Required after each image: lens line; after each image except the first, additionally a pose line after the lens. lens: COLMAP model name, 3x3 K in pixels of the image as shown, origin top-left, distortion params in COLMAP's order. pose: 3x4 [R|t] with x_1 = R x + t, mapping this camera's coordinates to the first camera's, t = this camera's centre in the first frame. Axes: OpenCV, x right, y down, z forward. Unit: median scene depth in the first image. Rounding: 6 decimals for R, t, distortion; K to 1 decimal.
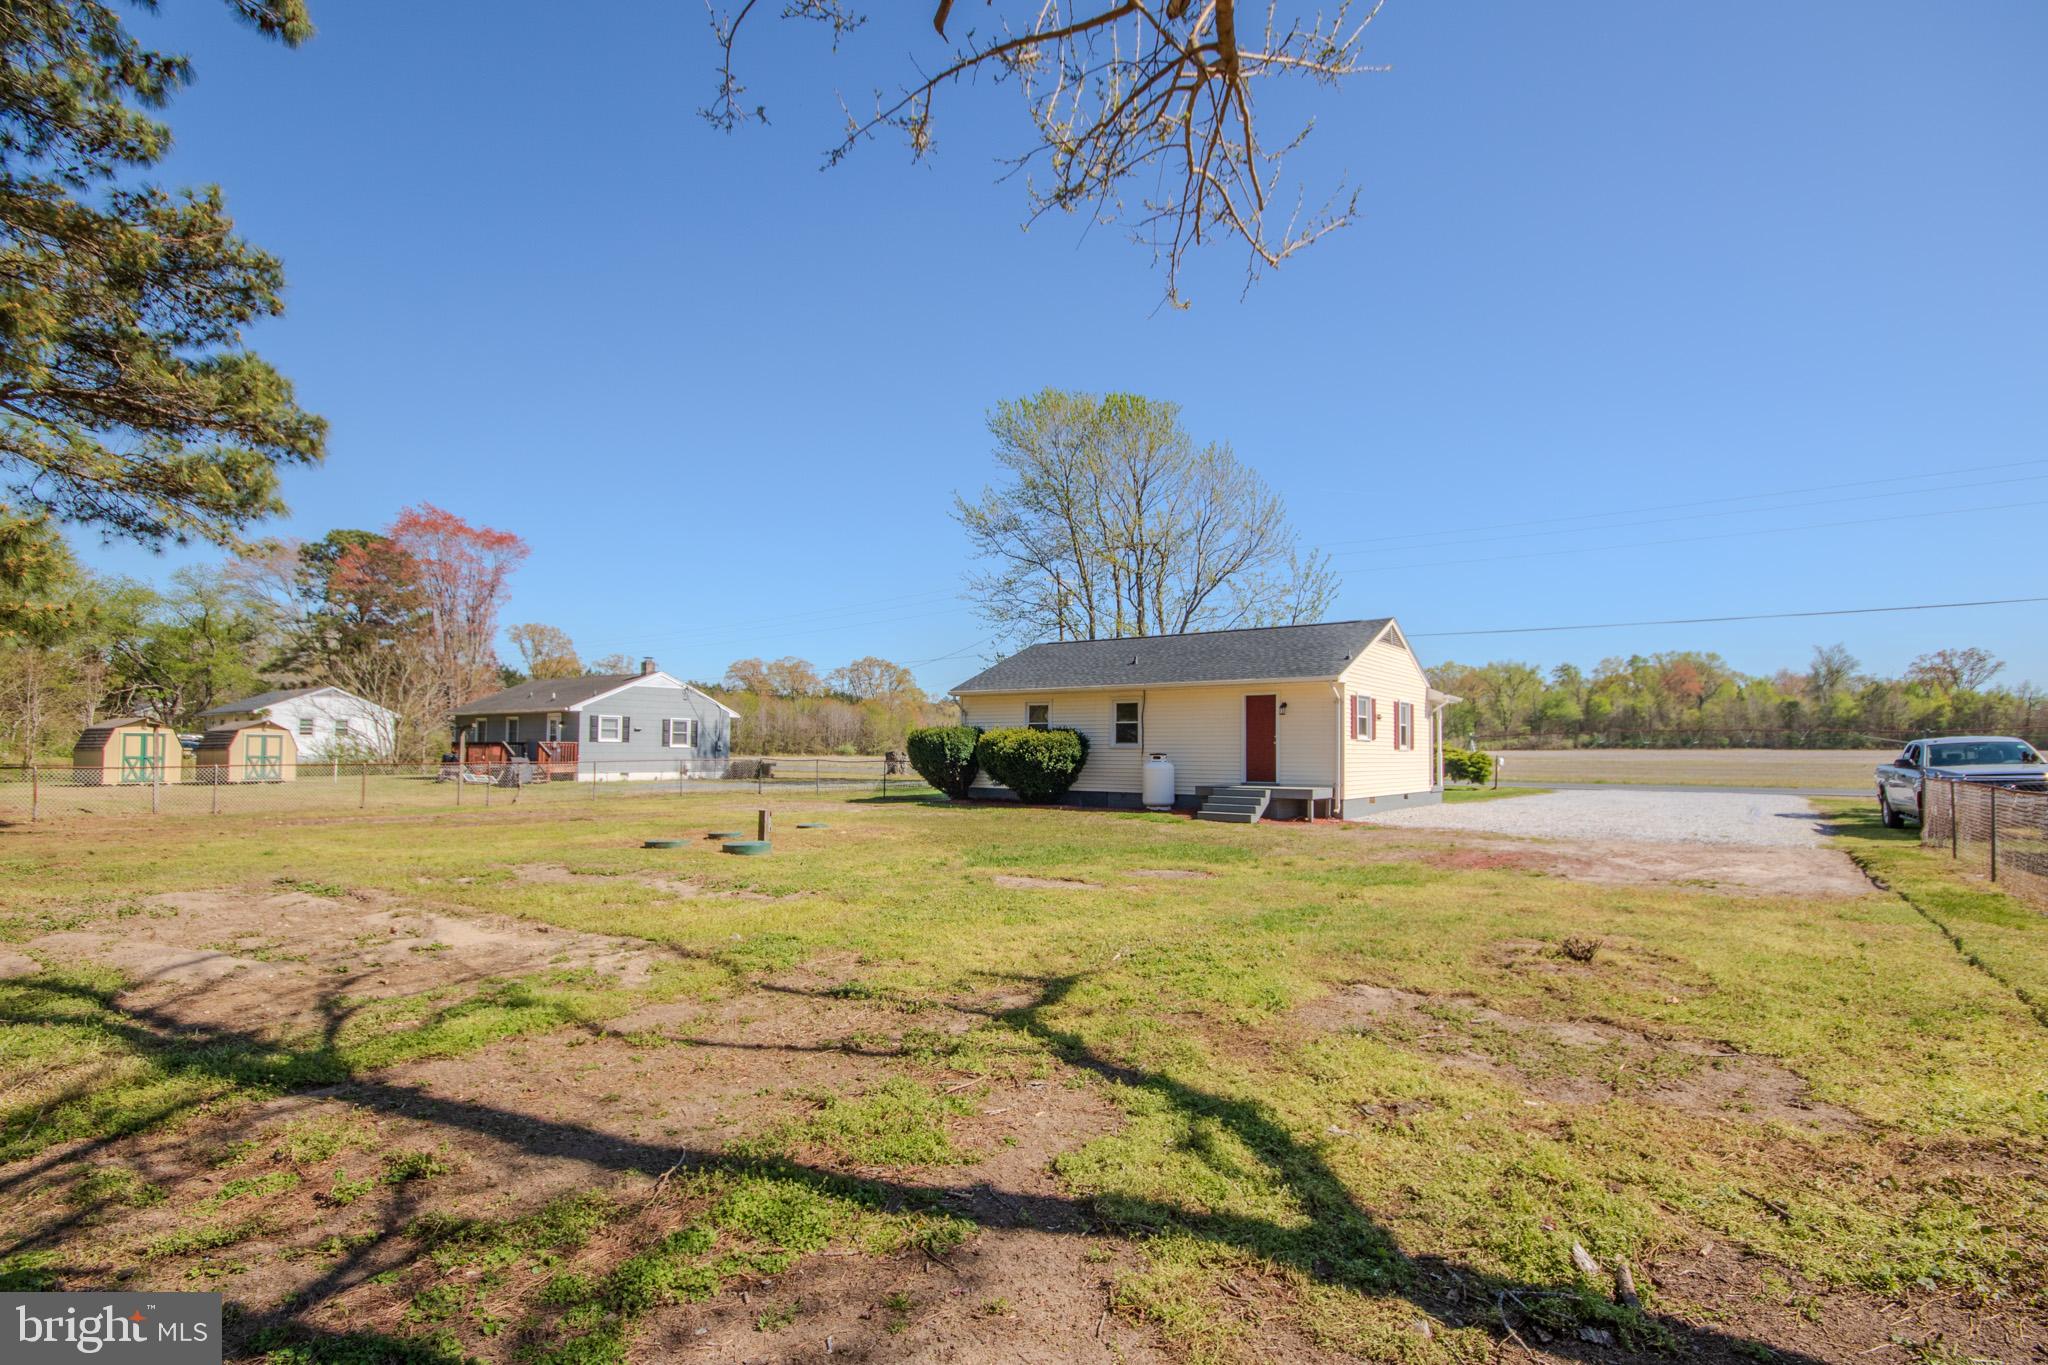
lens RADIAL K [[970.9, 0, 1027.9], [0, 970.9, 717.8], [0, 0, 1]] dist [0.004377, -0.000050]
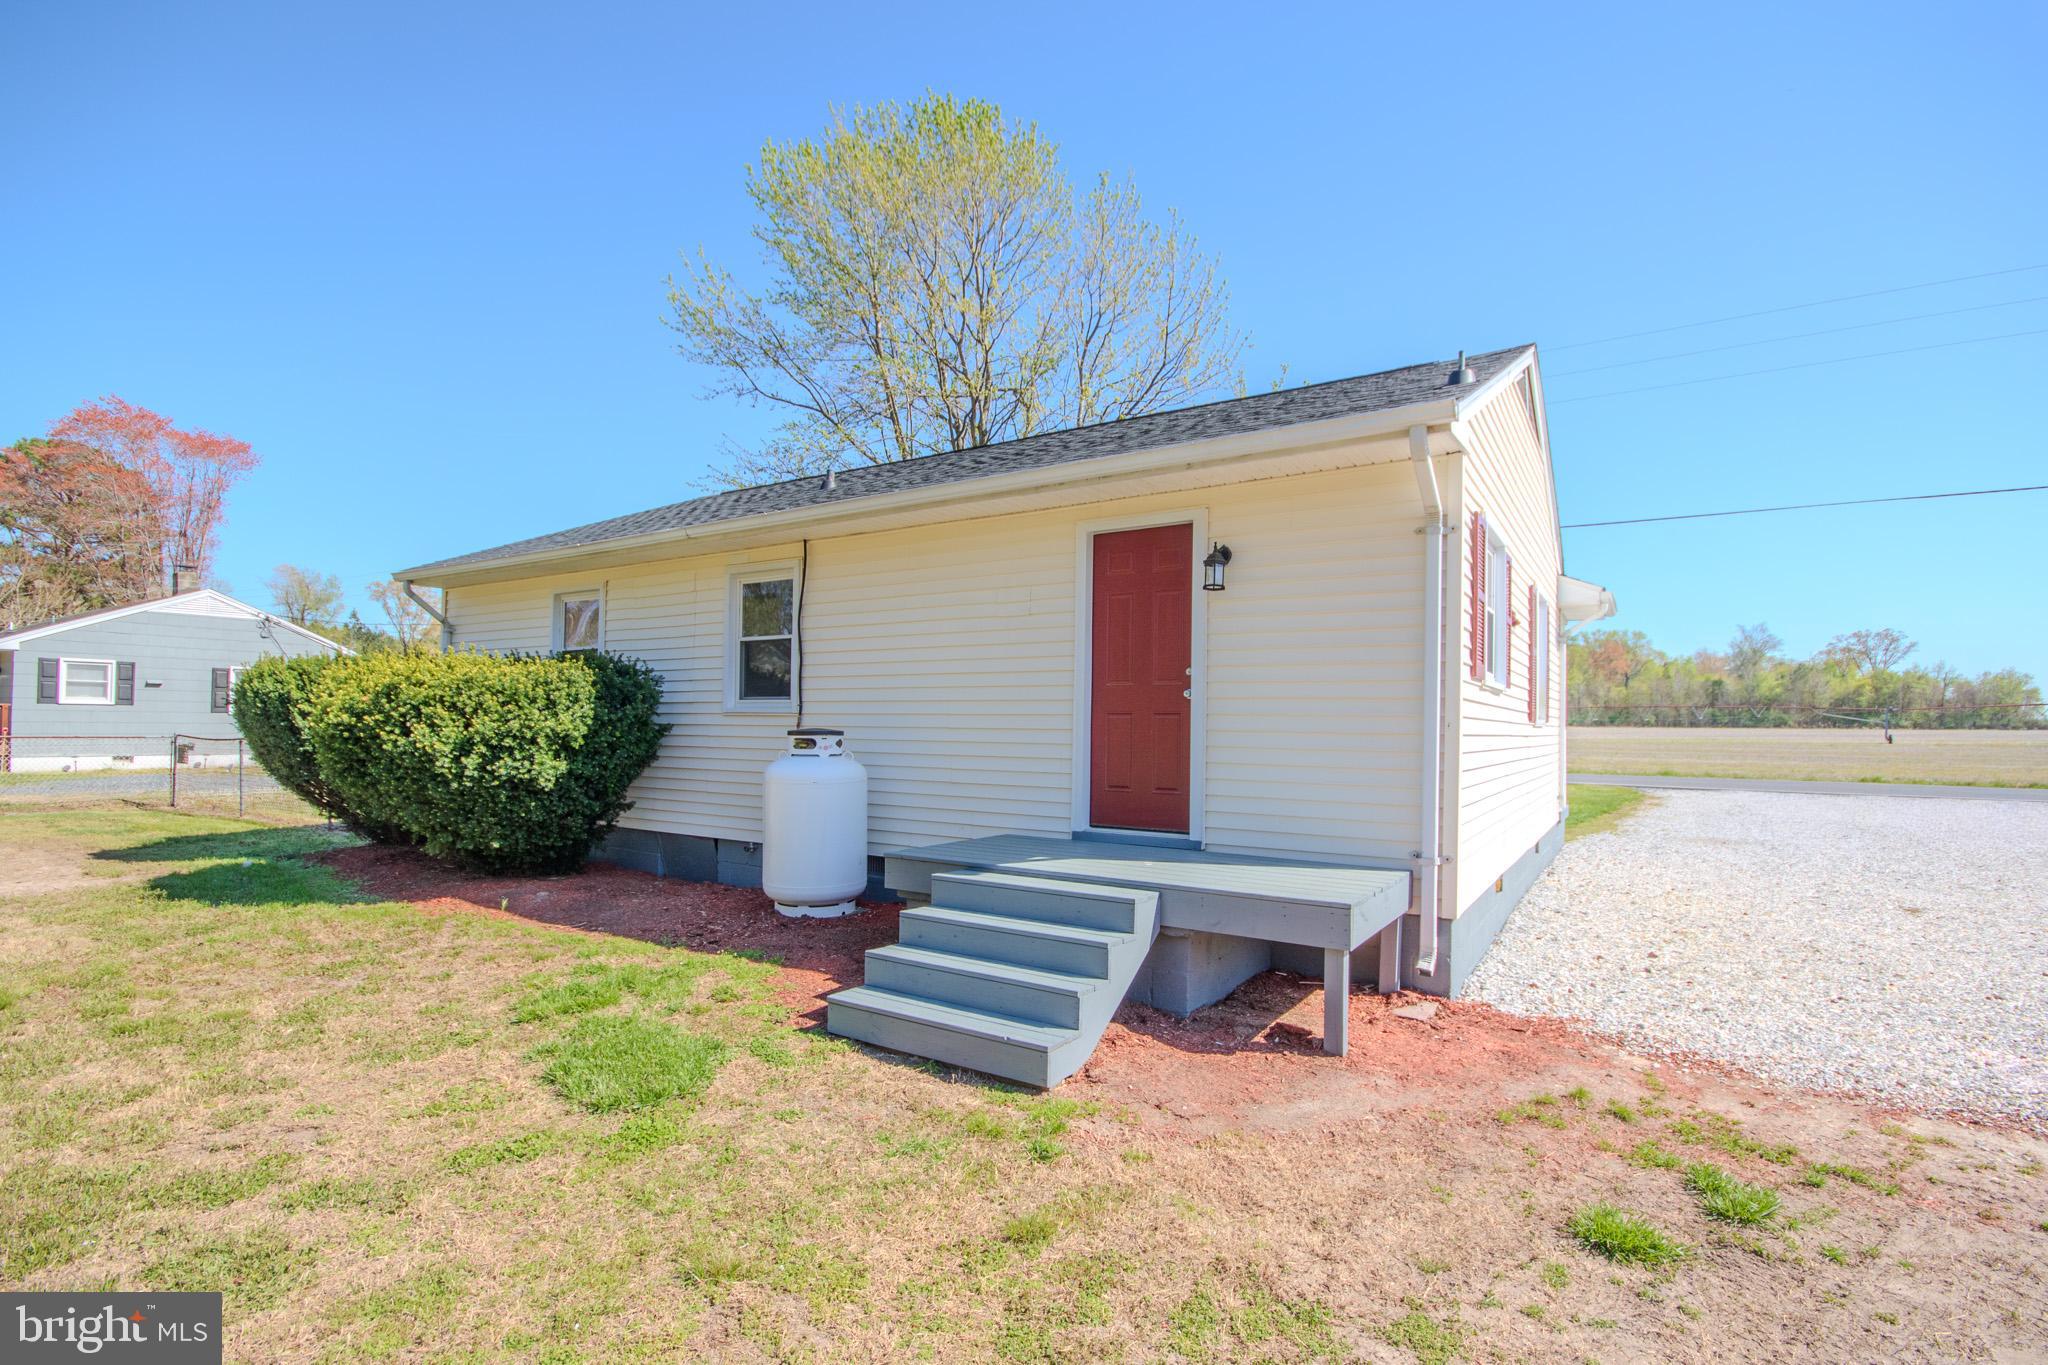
lens RADIAL K [[947.9, 0, 1022.6], [0, 947.9, 718.2], [0, 0, 1]] dist [-0.005040, -0.000836]
pose [[0.998533, 0.006213, 0.053788, 0.029115], [-0.007654, 0.999616, 0.026639, 0.003883], [-0.053602, -0.027012, 0.998197, 0.110468]]
